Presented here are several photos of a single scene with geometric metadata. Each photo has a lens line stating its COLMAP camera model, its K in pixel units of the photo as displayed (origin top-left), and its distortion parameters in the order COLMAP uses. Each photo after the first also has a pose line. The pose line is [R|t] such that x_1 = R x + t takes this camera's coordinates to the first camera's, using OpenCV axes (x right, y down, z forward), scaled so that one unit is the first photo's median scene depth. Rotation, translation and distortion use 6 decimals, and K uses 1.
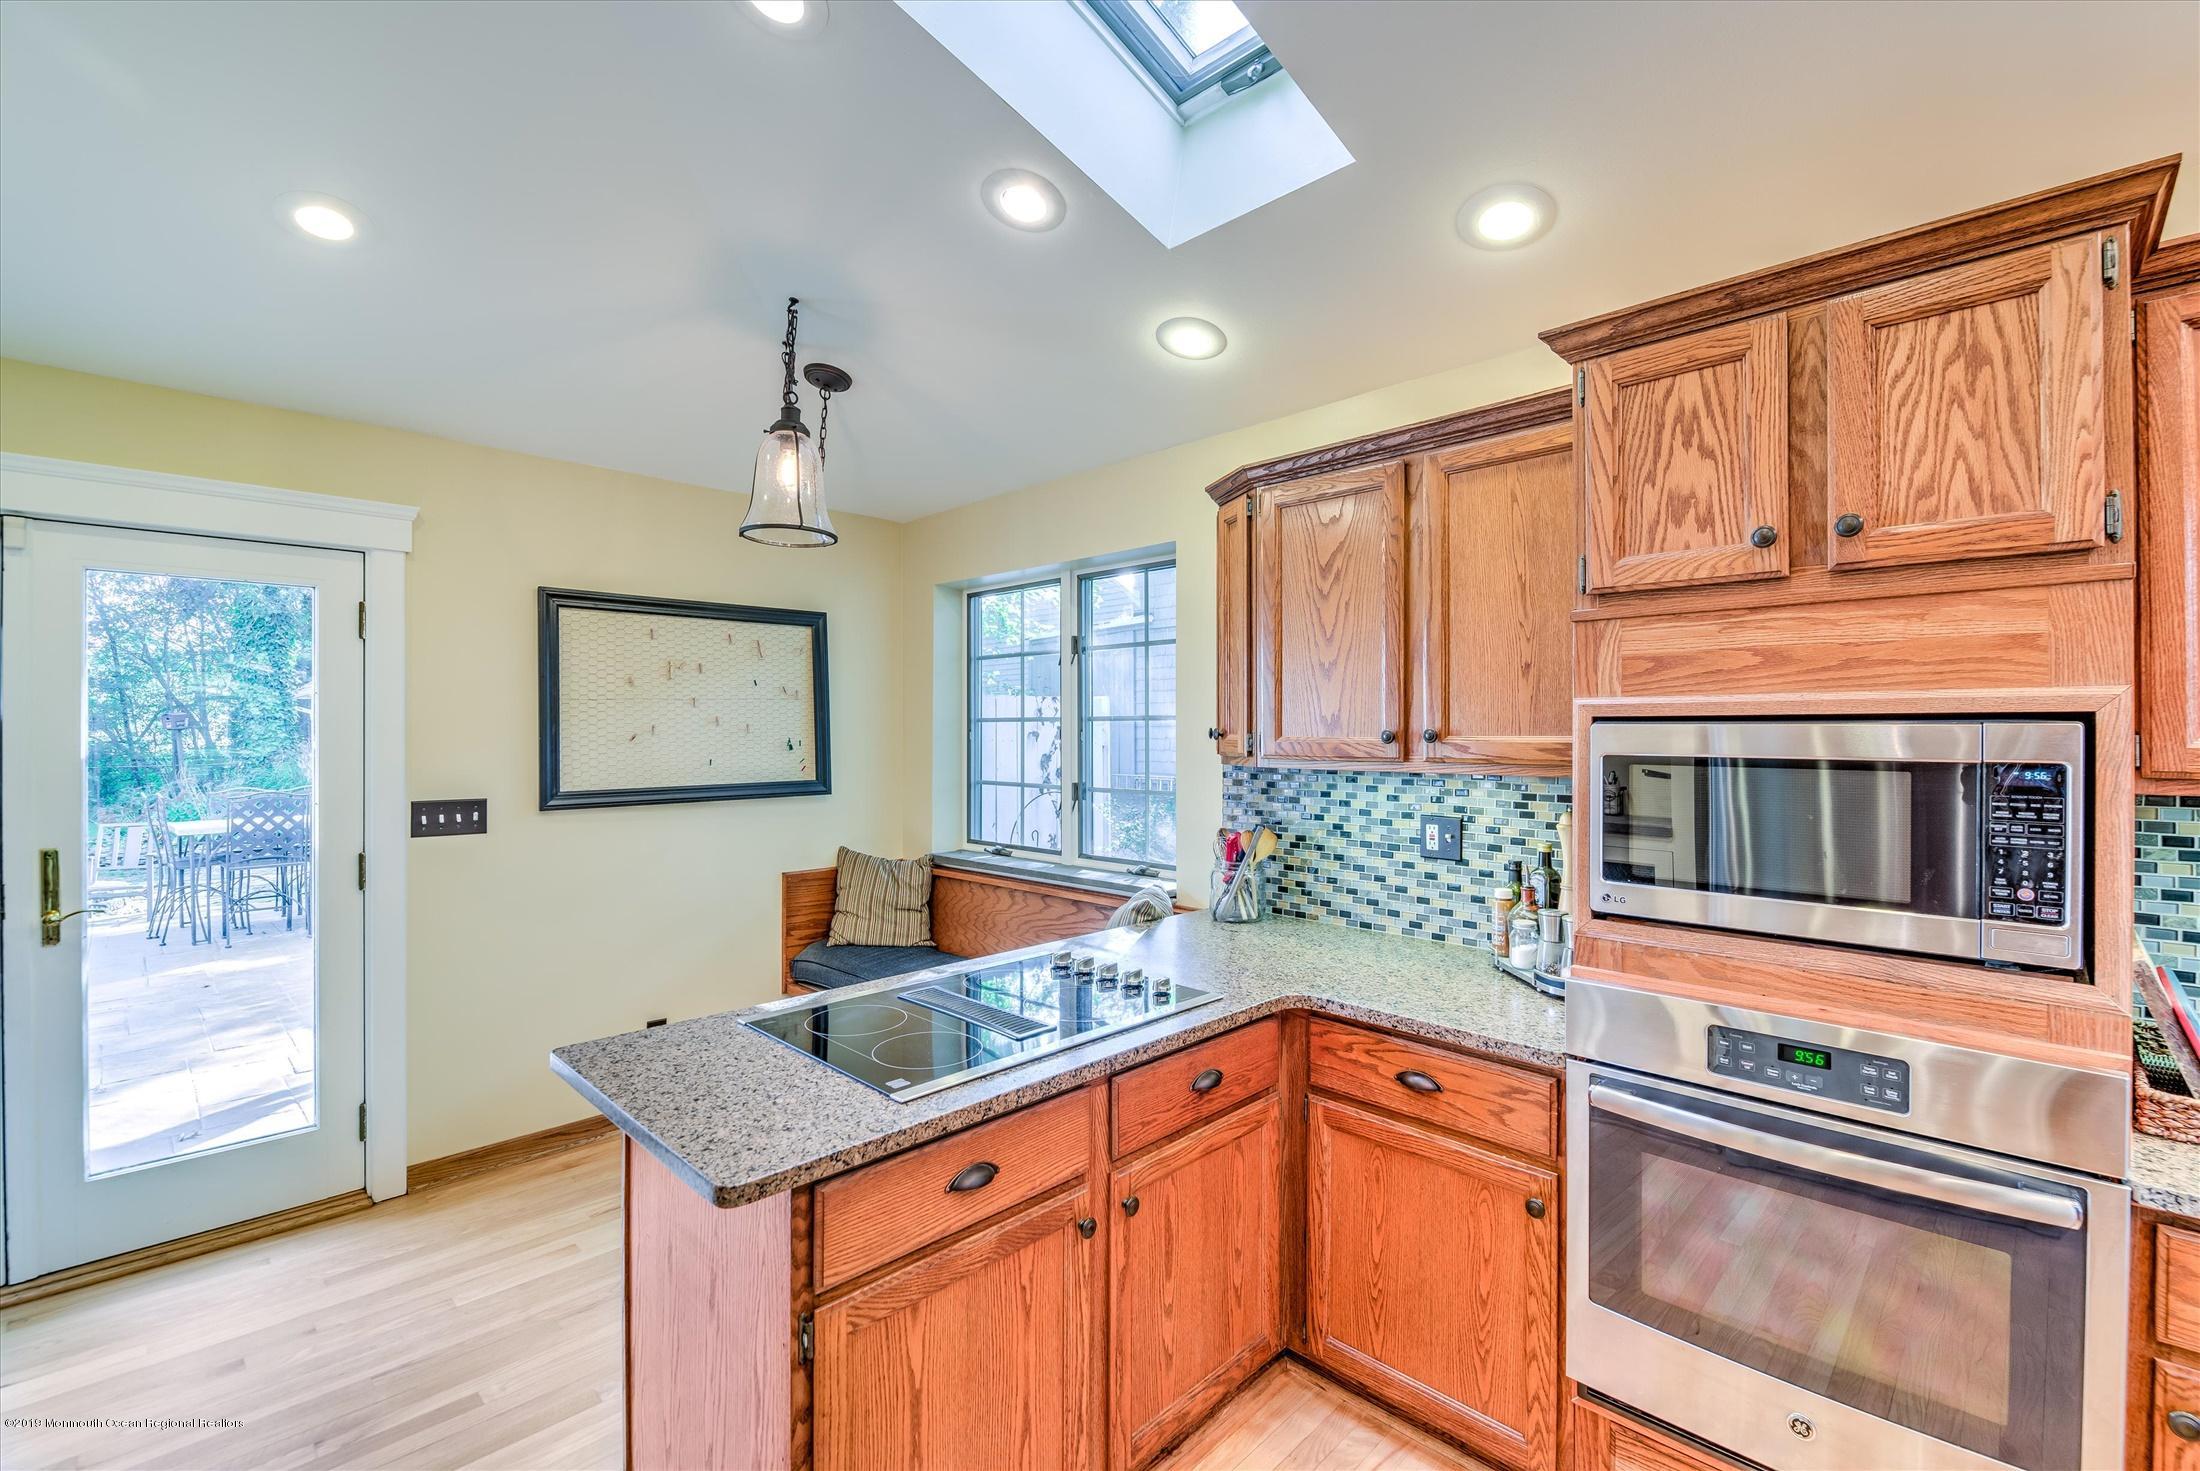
lens RADIAL K [[969.0, 0, 1103.0], [0, 969.0, 728.8], [0, 0, 1]] dist [0.011102, -0.012455]
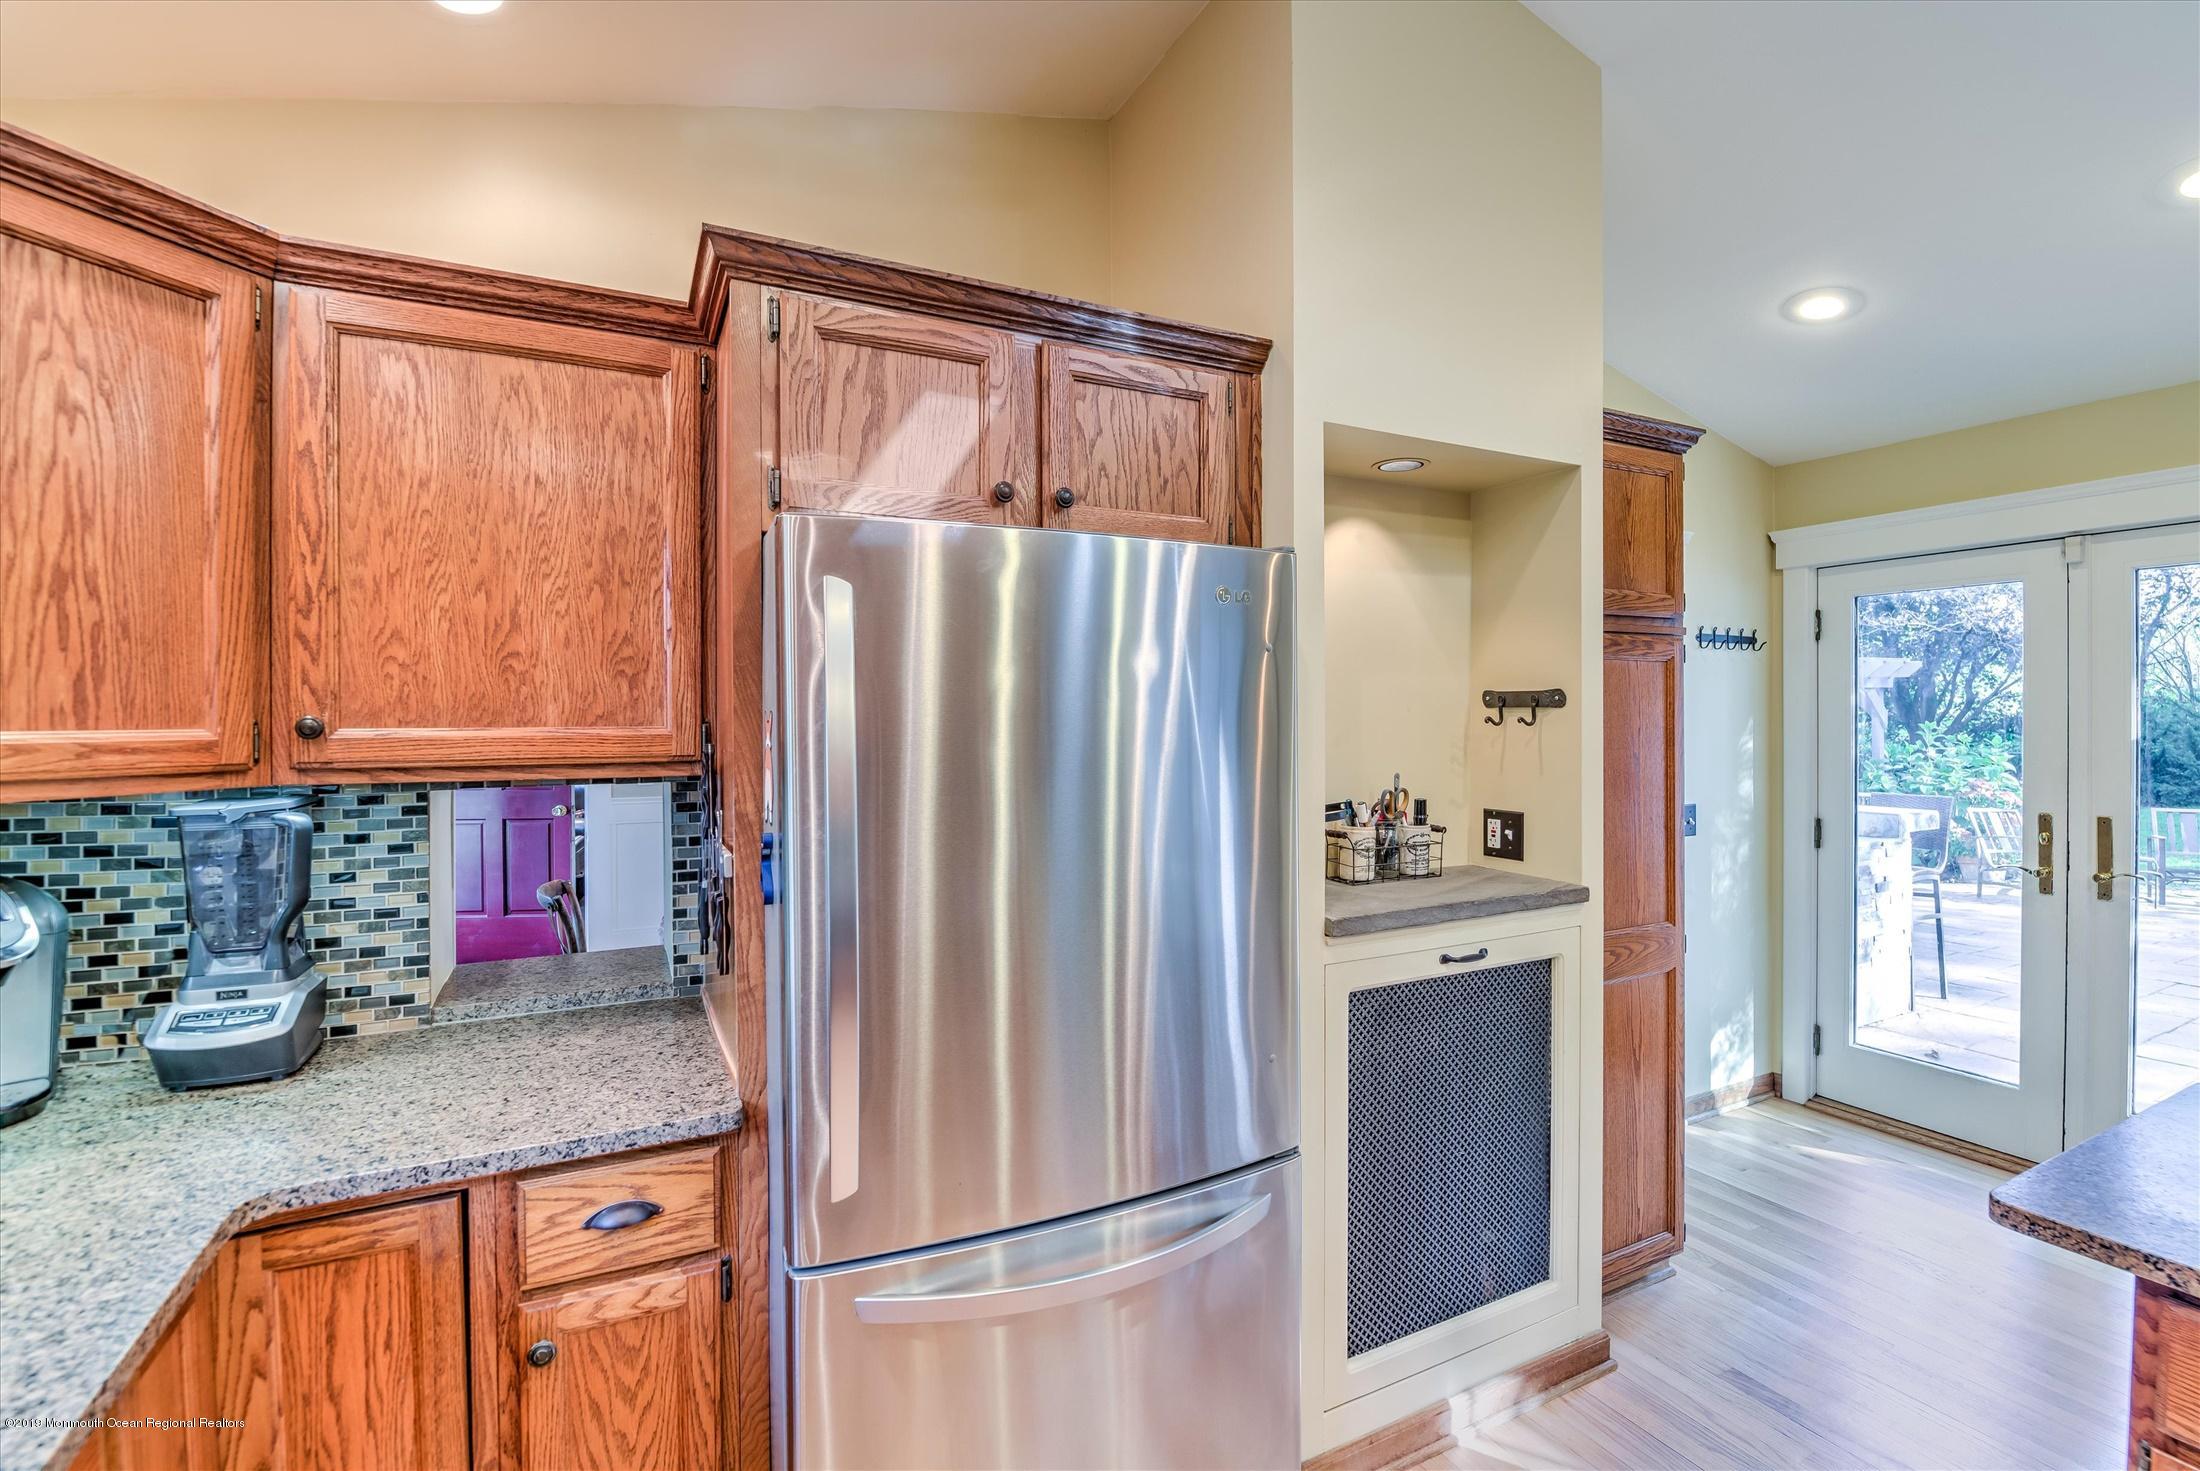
lens RADIAL K [[963.3, 0, 1121.1], [0, 963.3, 722.9], [0, 0, 1]] dist [-0.000420, -0.009879]
pose [[-0.304135, 0.007931, -0.952596, 0.379079], [0.004034, 0.999967, 0.007038, -0.001083], [0.952620, -0.001702, -0.304157, 0.234718]]
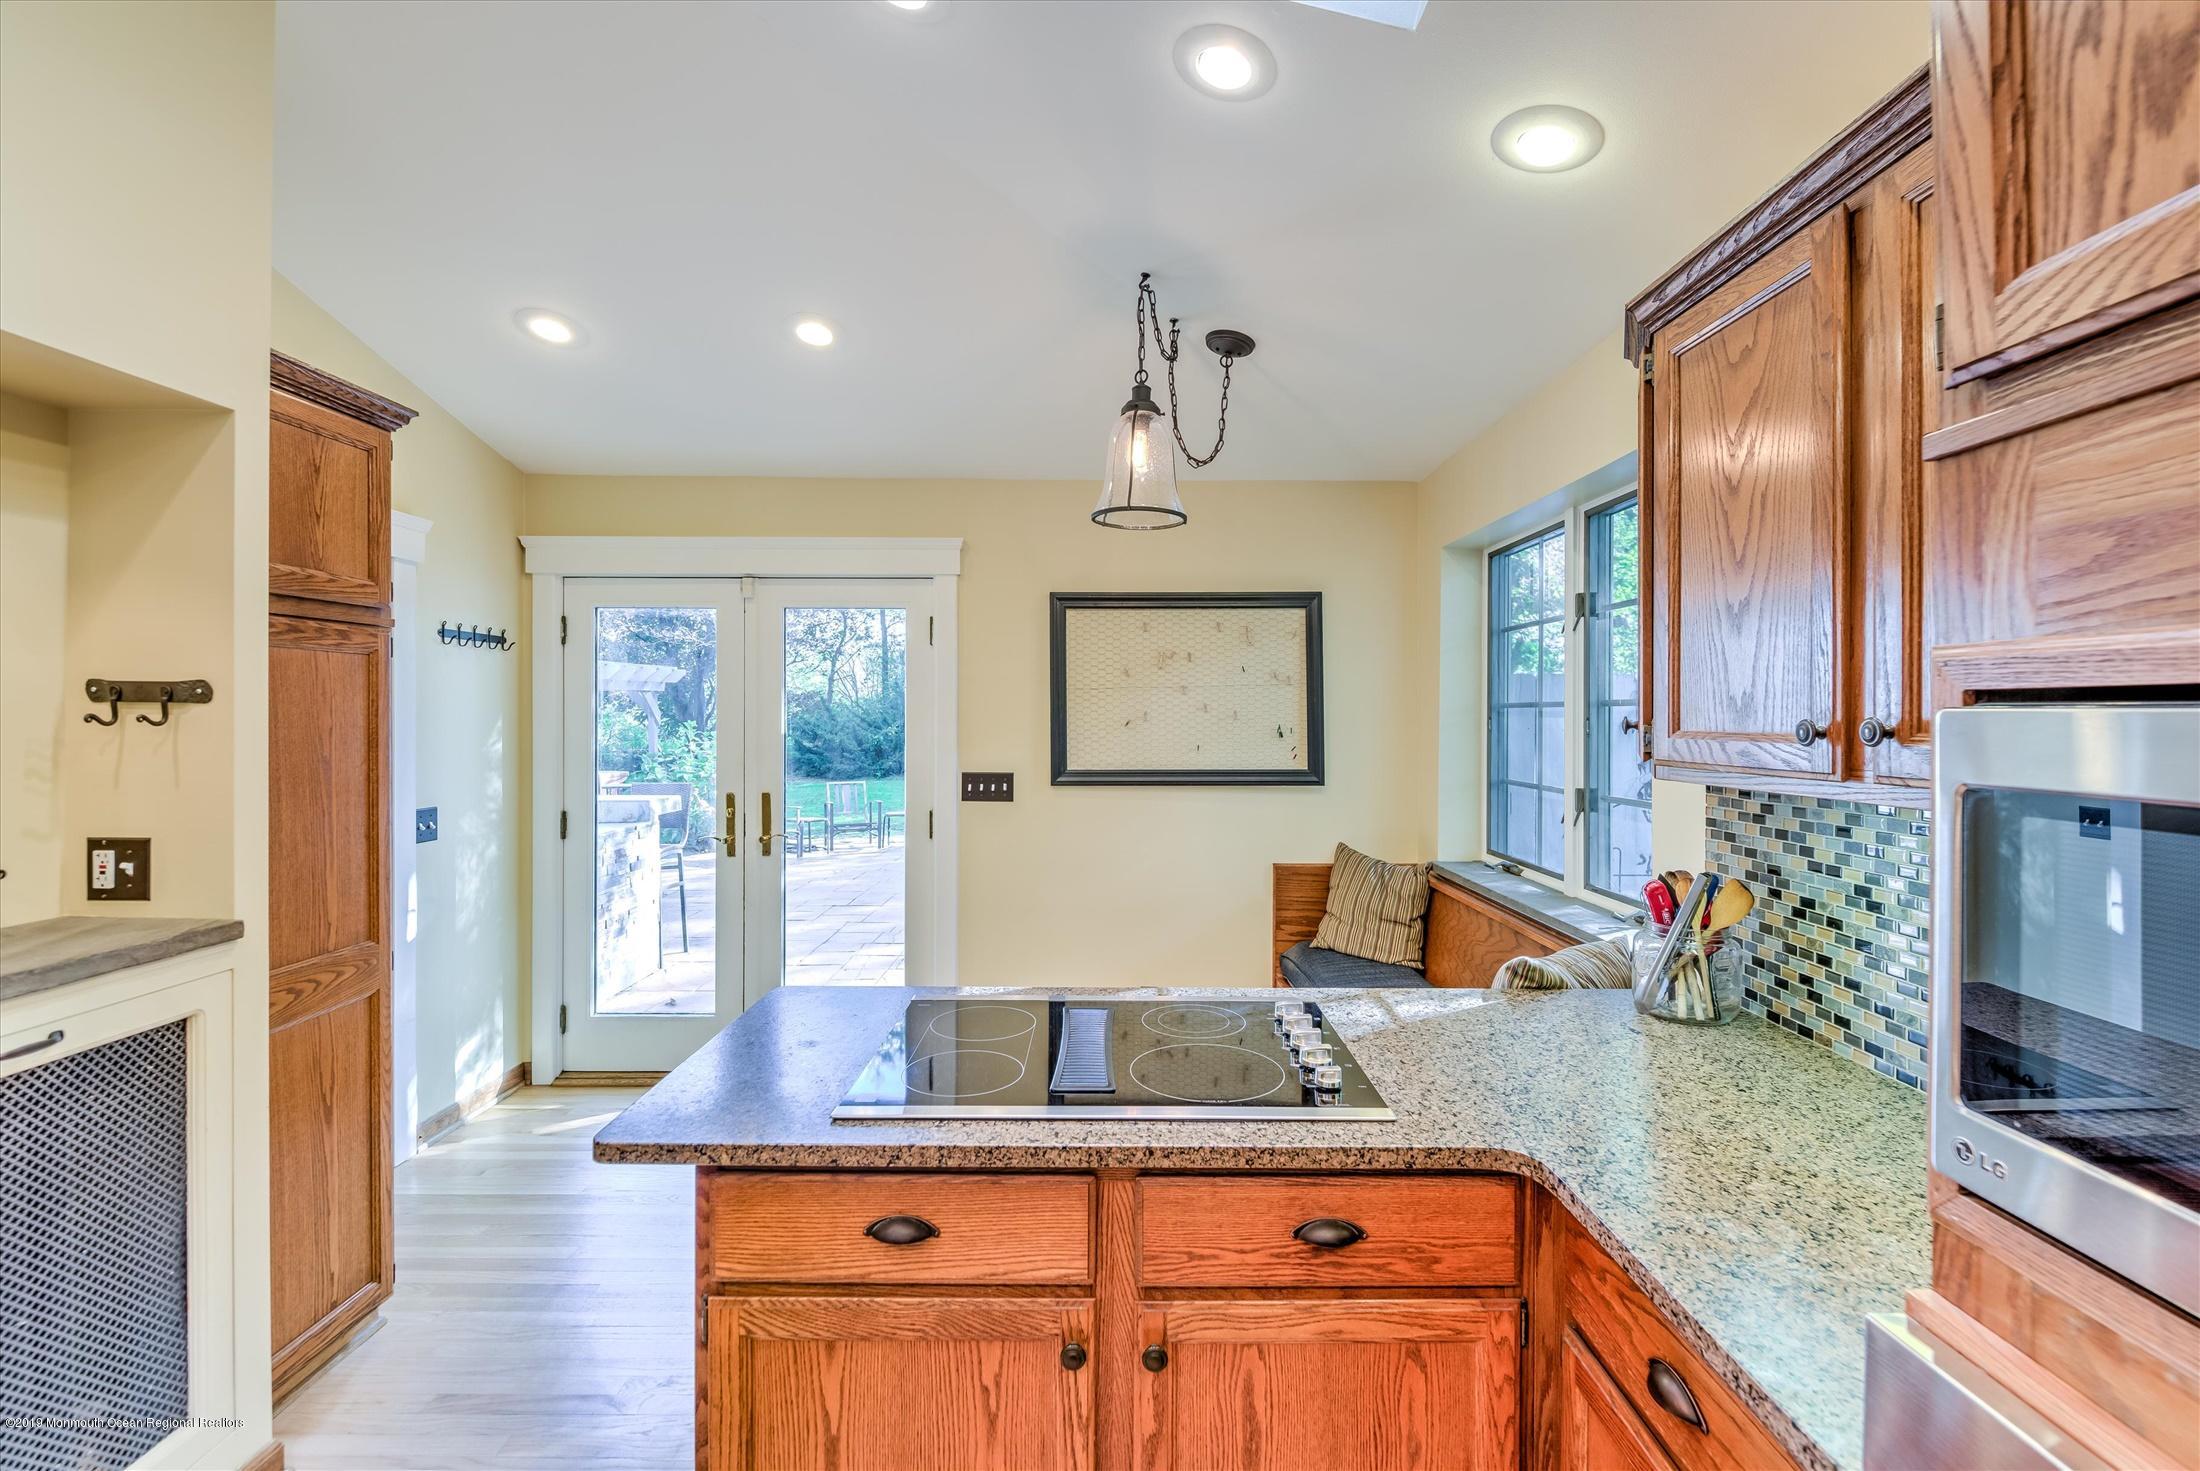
lens RADIAL K [[956.9, 0, 1089.0], [0, 956.9, 717.6], [0, 0, 1]] dist [0.011038, -0.010598]
pose [[0.695220, 0.004317, -0.718784, 0.378917], [-0.002944, 0.999991, 0.003158, -0.000779], [0.718791, -0.000080, 0.695227, 0.329636]]
